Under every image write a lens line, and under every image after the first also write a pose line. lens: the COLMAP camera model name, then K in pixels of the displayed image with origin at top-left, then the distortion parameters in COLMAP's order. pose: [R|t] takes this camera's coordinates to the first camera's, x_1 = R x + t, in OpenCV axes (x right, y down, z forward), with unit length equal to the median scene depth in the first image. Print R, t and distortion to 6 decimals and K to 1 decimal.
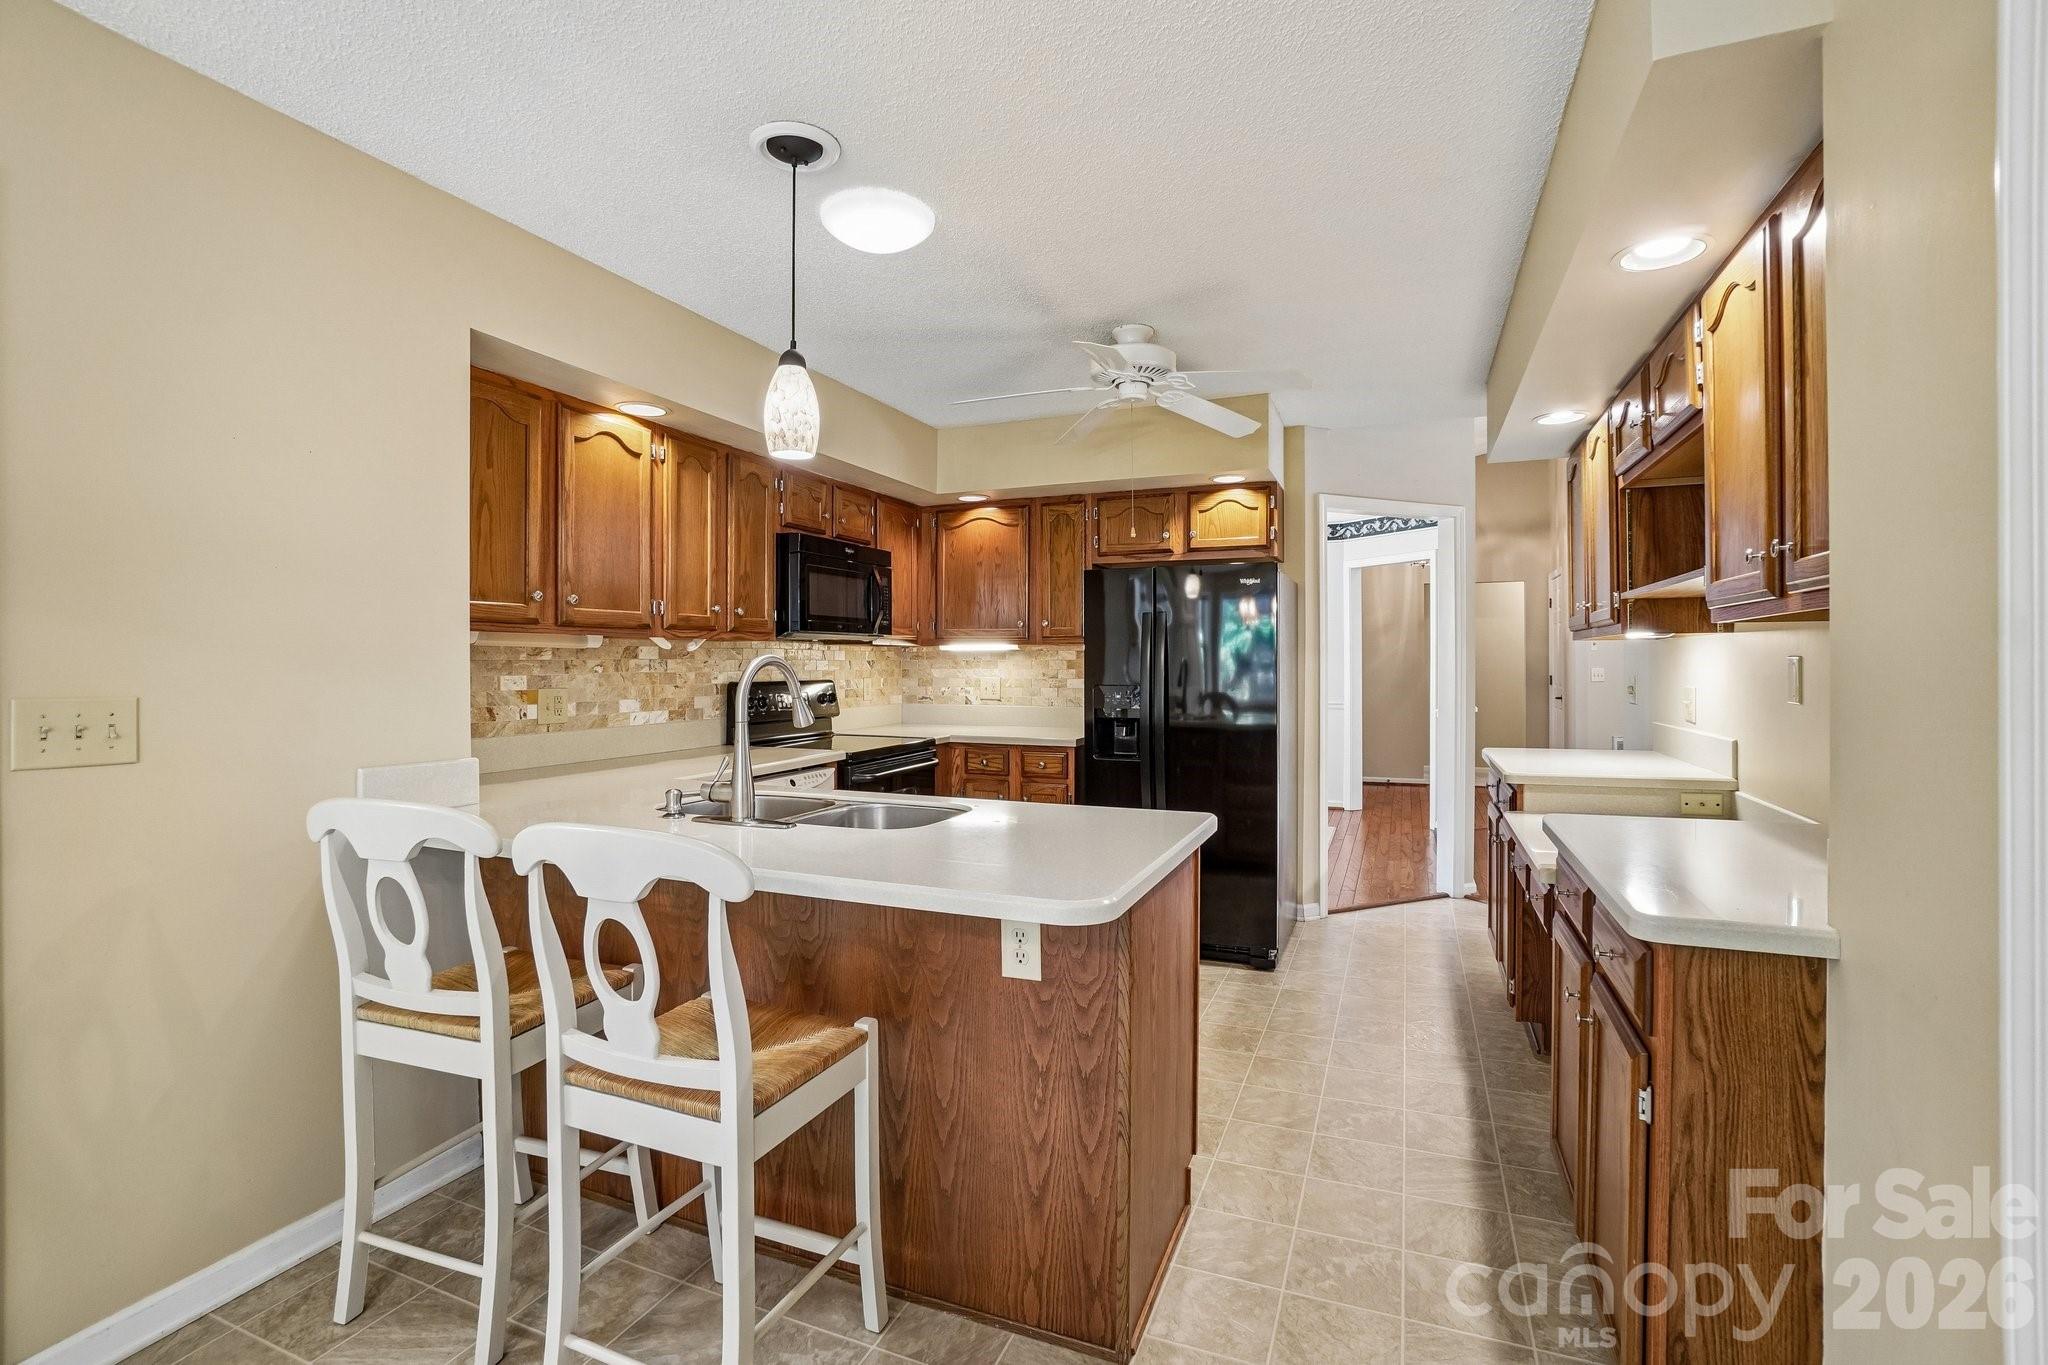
lens RADIAL K [[925.8, 0, 1017.7], [0, 925.8, 662.8], [0, 0, 1]] dist [-0.065990, 0.024355]
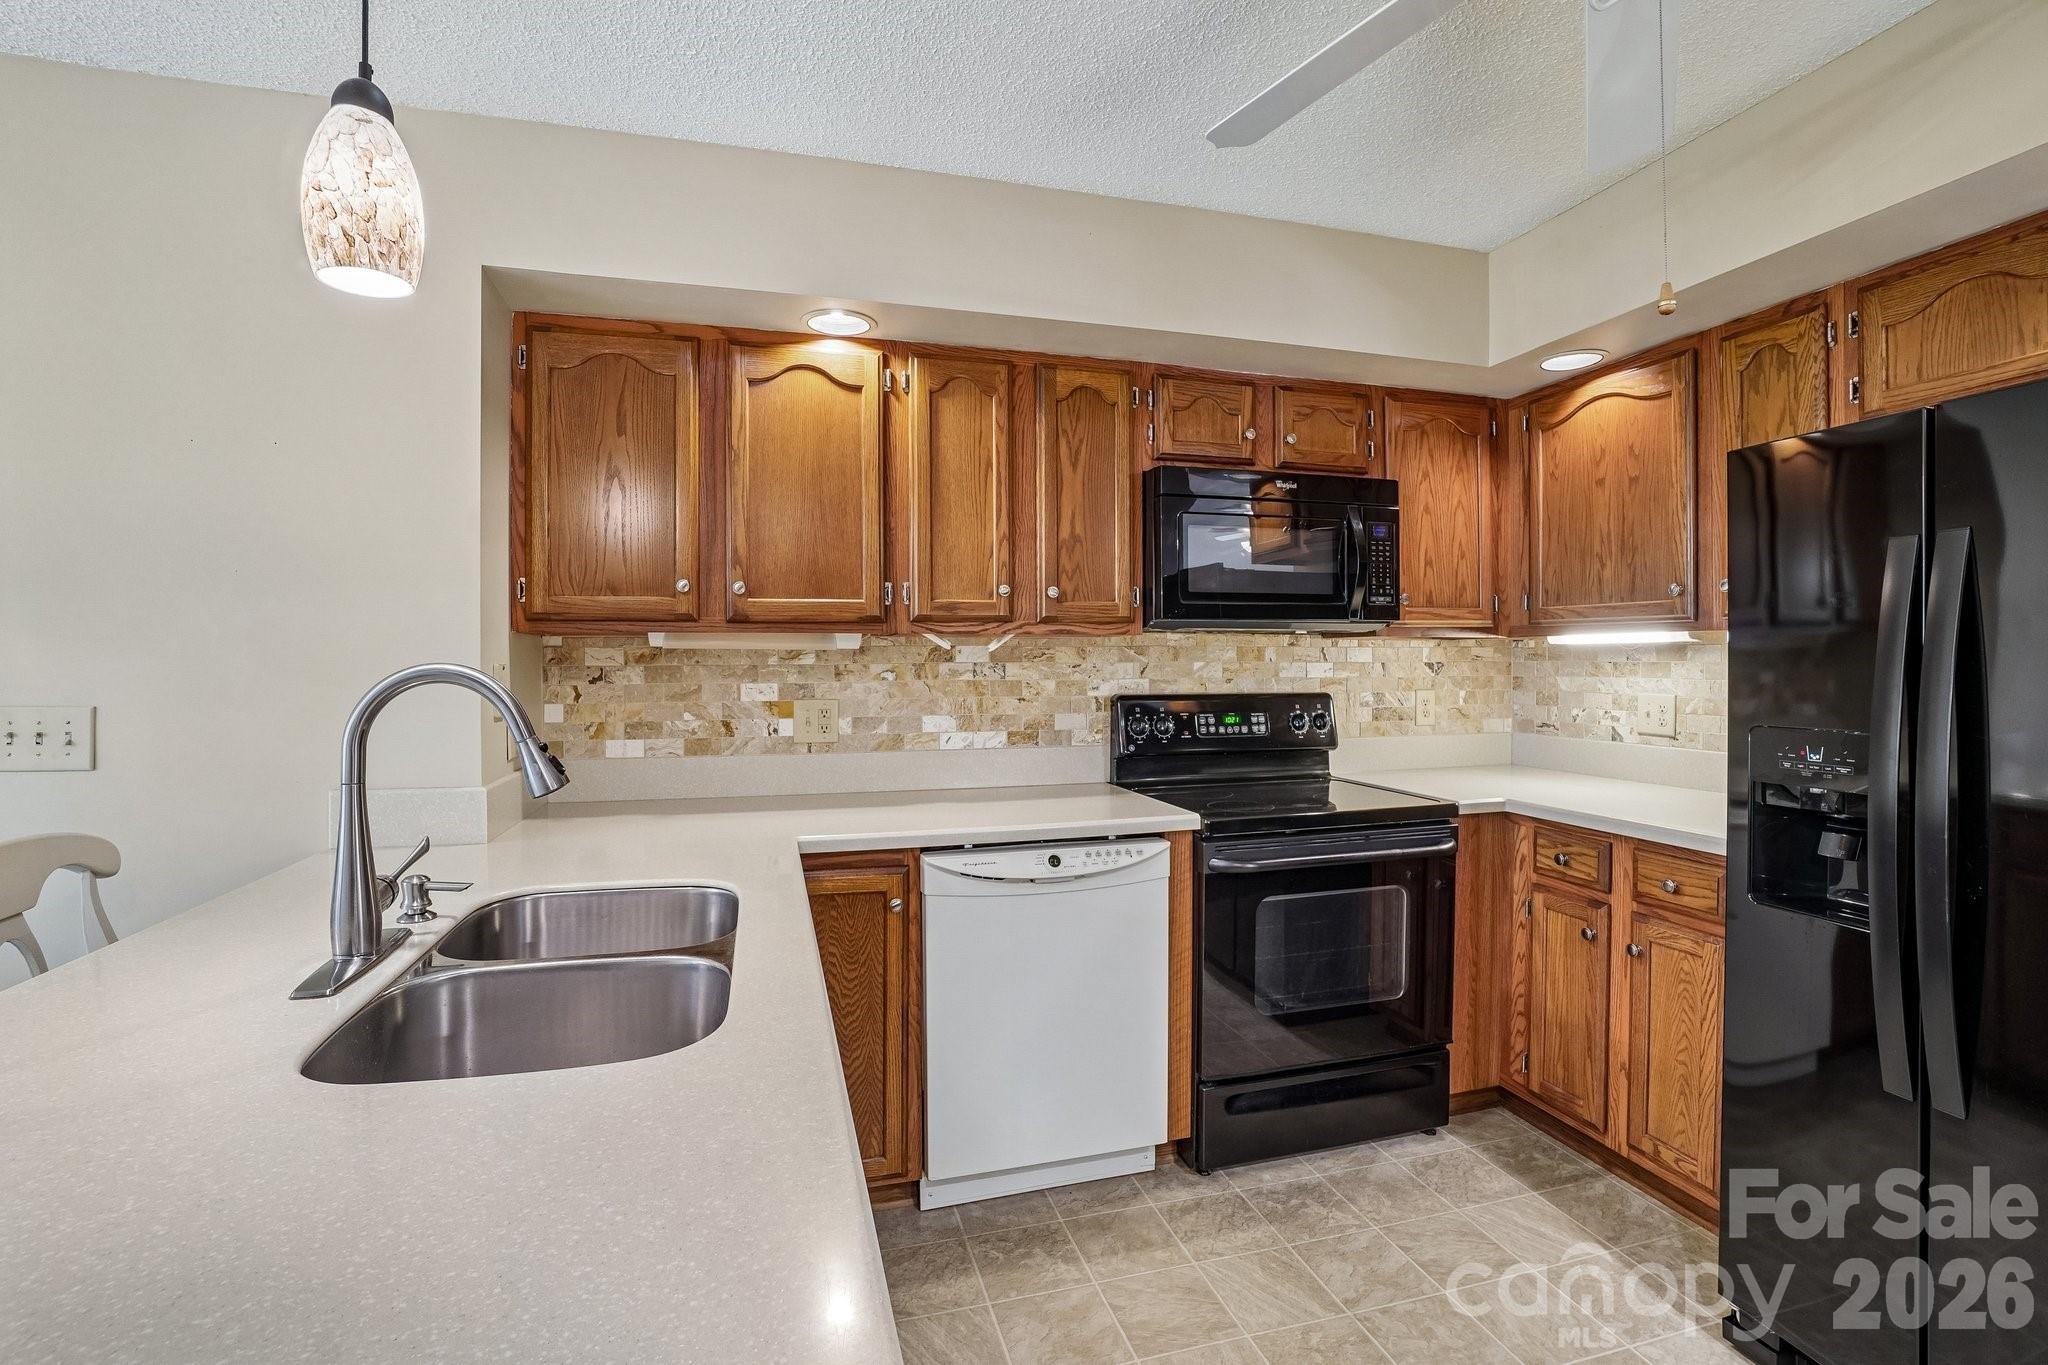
lens RADIAL K [[921.6, 0, 1016.2], [0, 921.6, 670.0], [0, 0, 1]] dist [-0.064617, 0.023560]
pose [[0.616239, 0.007971, -0.787519, 0.223386], [0.001170, 0.999938, 0.011036, -0.006416], [0.787558, -0.007722, 0.616192, 0.573651]]
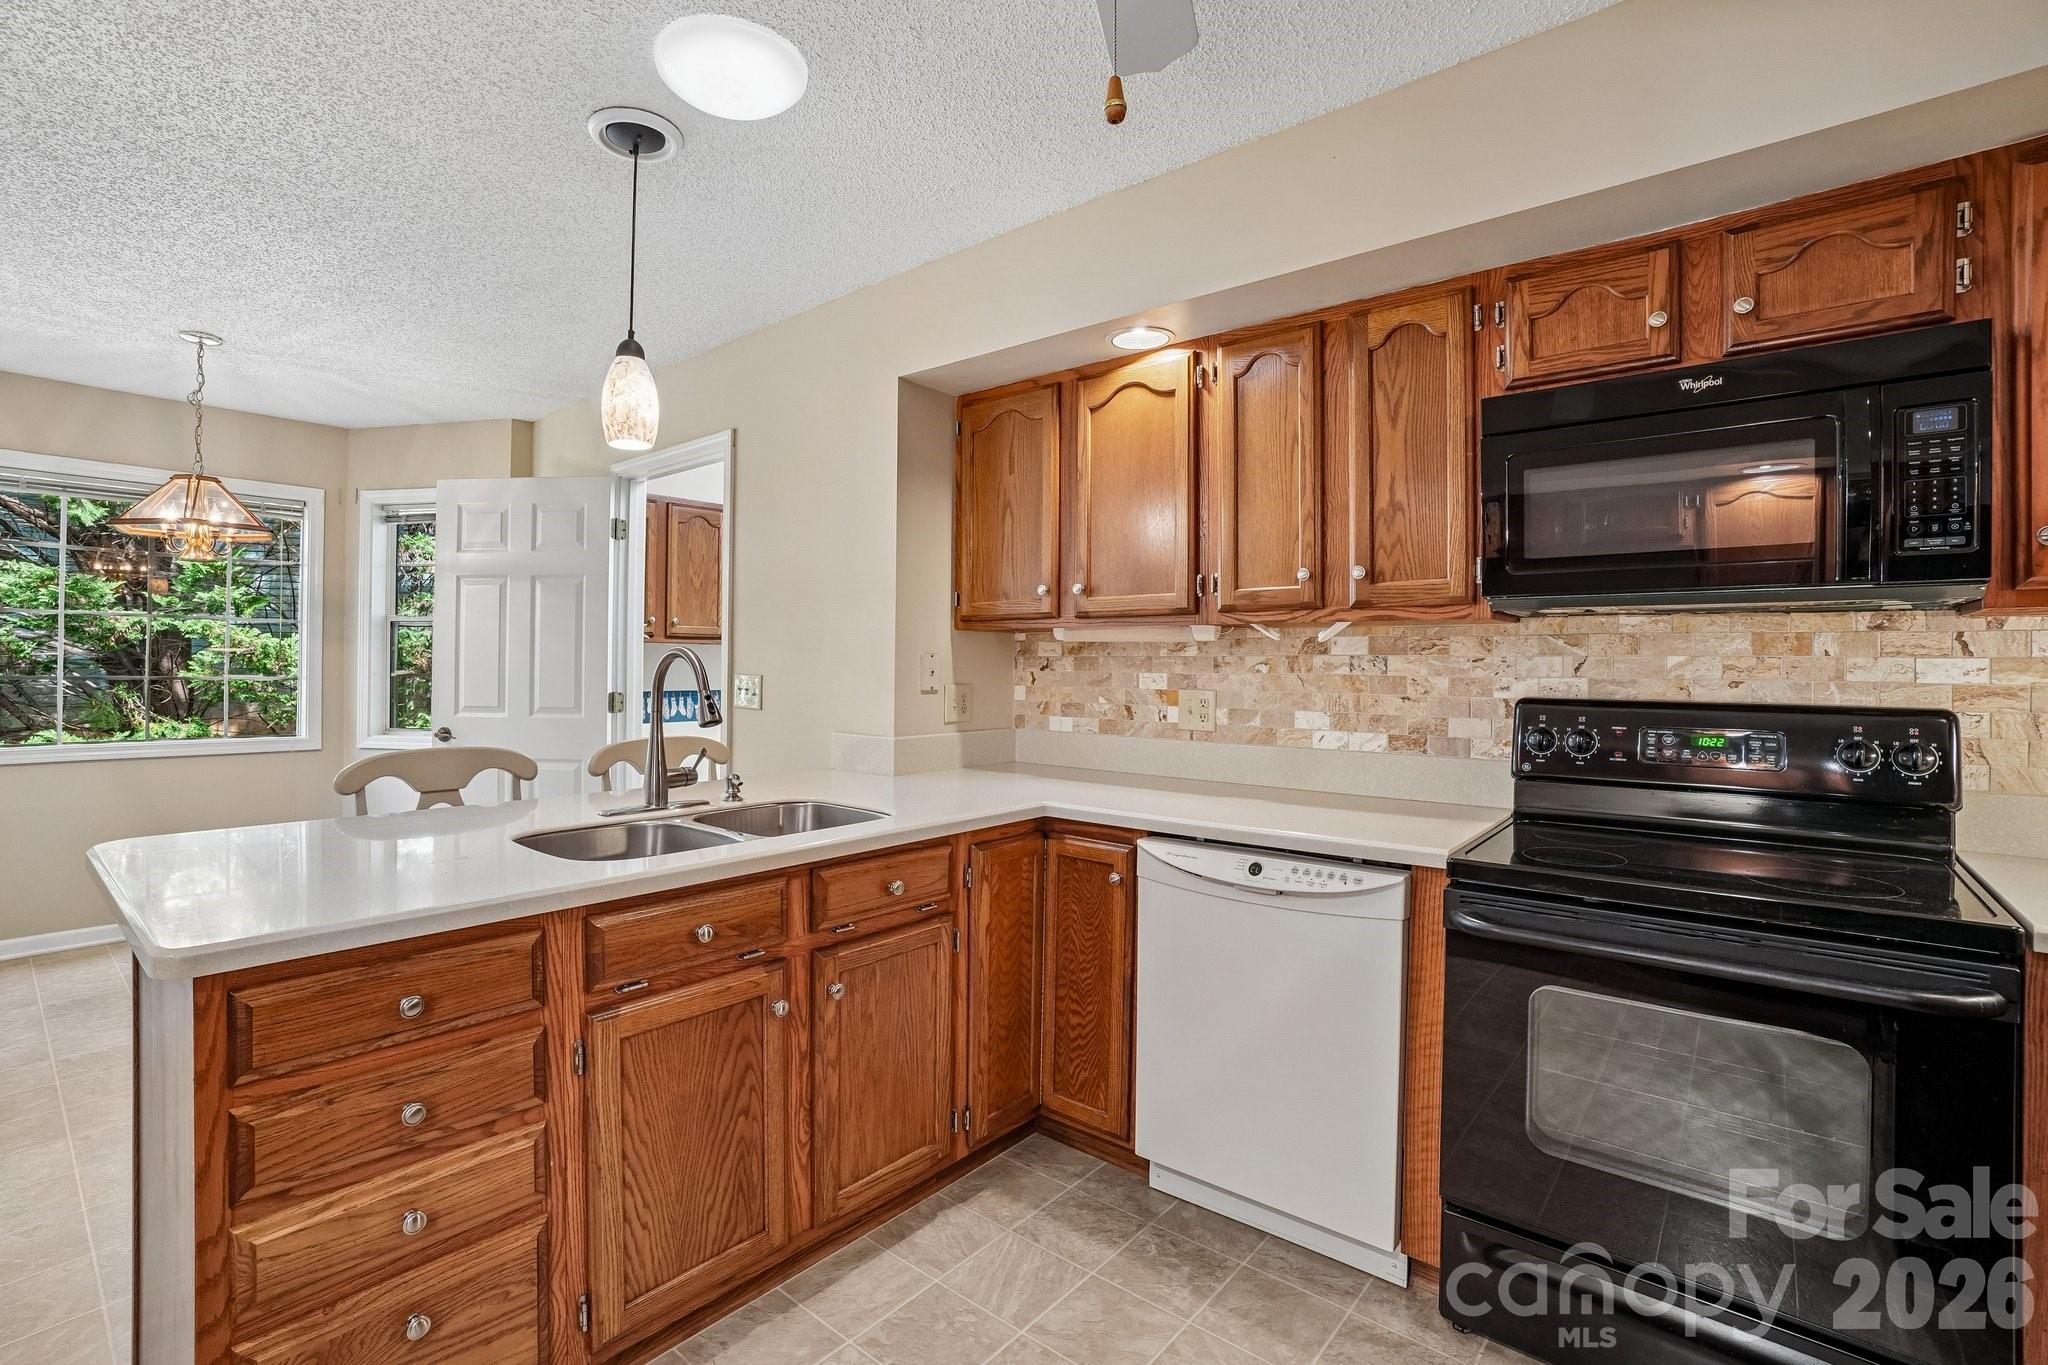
lens RADIAL K [[925.8, 0, 1017.7], [0, 925.8, 662.8], [0, 0, 1]] dist [-0.065990, 0.024355]
pose [[-0.298456, 0.000430, -0.954423, 0.332662], [-0.007687, 0.999966, 0.002854, 0.001652], [0.954392, 0.008188, -0.298443, 0.992035]]
